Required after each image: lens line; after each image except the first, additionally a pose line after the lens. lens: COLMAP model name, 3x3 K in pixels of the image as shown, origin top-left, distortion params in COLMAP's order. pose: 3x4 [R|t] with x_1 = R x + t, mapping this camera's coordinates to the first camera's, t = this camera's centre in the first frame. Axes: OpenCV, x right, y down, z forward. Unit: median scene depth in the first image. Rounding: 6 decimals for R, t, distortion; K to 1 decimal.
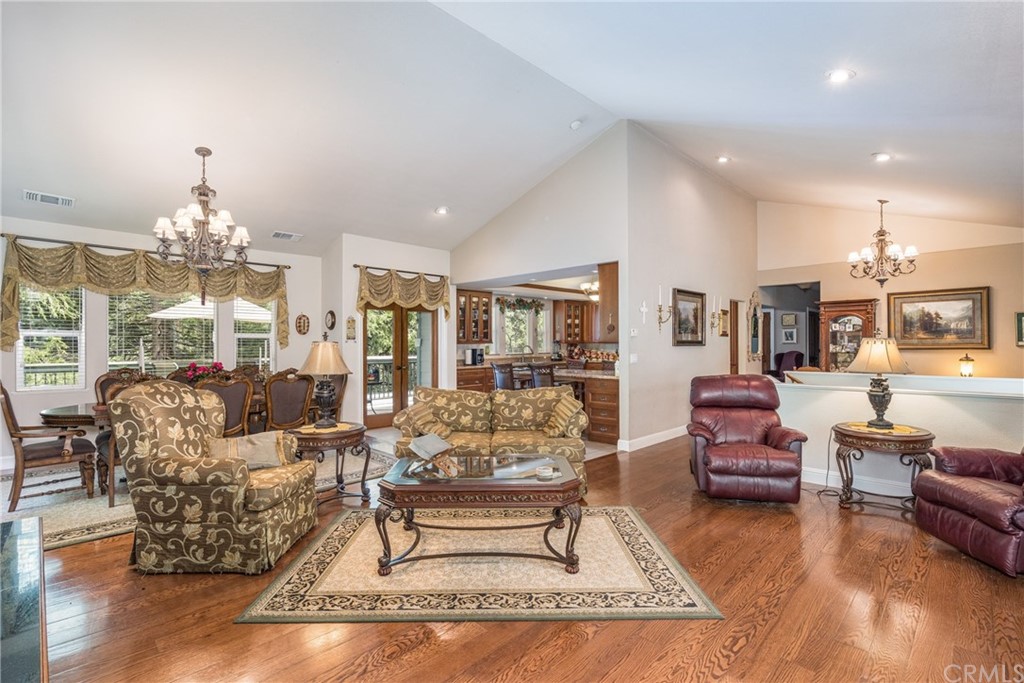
lens RADIAL K [[464.3, 0, 512.0], [0, 464.3, 341.5], [0, 0, 1]] dist [0.002669, 0.000328]
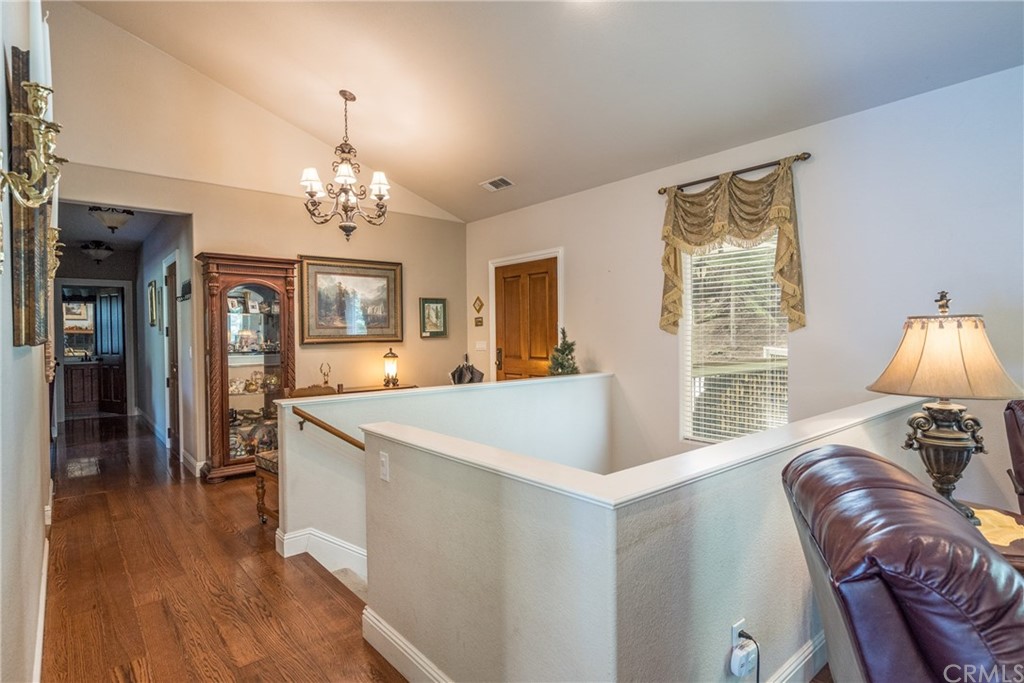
lens RADIAL K [[531.1, 0, 512.0], [0, 531.1, 341.5], [0, 0, 1]] dist [0.001137, 0.000128]
pose [[0.092950, -0.012734, 0.995589, 0.132333], [0.001923, 0.999919, 0.012610, 0.004534], [-0.995669, 0.000743, 0.092967, 0.703562]]
